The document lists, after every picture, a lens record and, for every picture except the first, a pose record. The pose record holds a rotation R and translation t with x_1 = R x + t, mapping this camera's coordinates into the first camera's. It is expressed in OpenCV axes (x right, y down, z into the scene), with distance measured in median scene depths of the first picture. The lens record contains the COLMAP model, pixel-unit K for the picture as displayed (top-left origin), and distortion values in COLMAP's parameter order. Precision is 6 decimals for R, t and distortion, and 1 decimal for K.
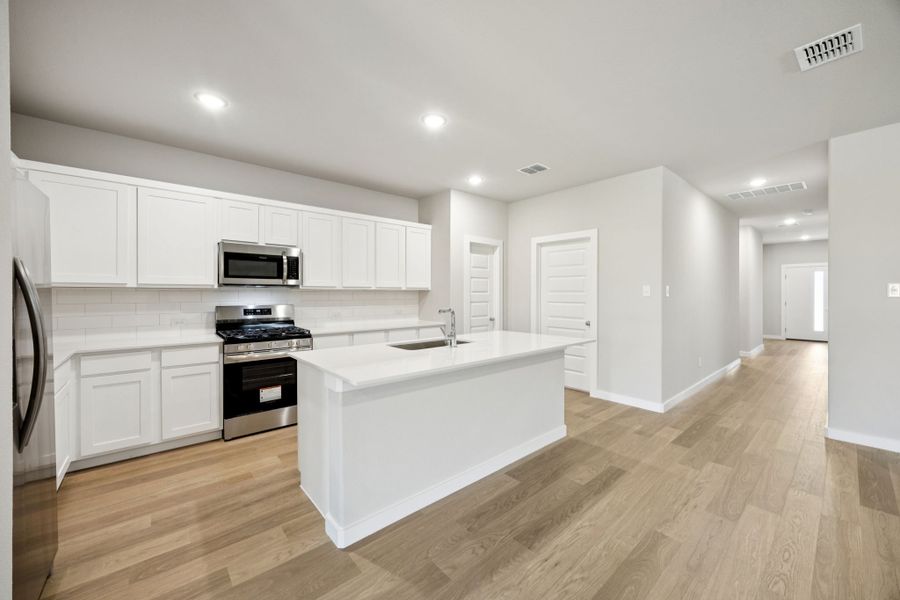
lens RADIAL K [[344.4, 0, 450.4], [0, 344.4, 298.9], [0, 0, 1]] dist [0.001472, 0.000029]
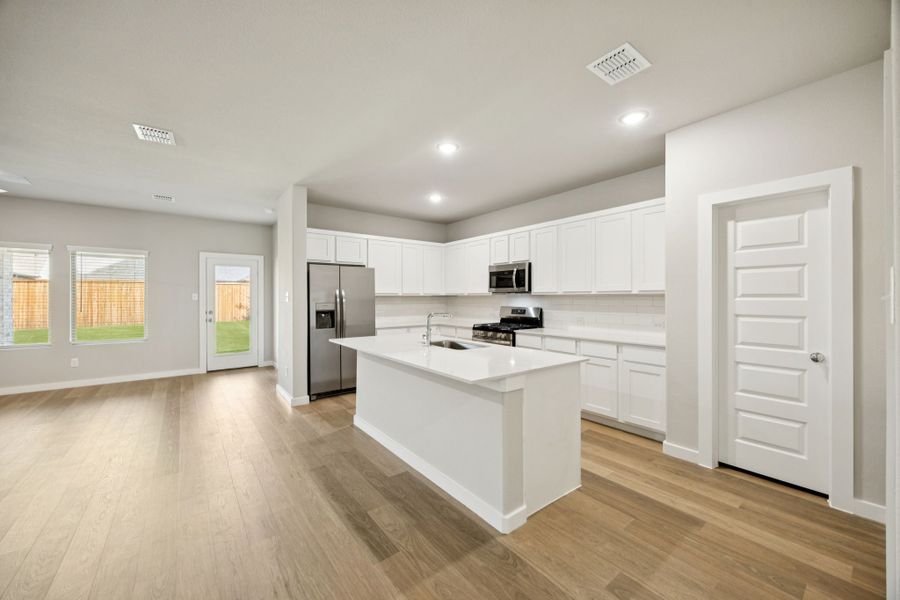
lens RADIAL K [[344.4, 0, 449.6], [0, 344.4, 296.7], [0, 0, 1]] dist [0.001472, 0.000029]
pose [[-0.055038, -0.004010, -0.998476, 1.180635], [-0.014291, 0.999893, -0.003228, -0.020641], [0.998382, 0.014092, -0.055089, 1.163275]]
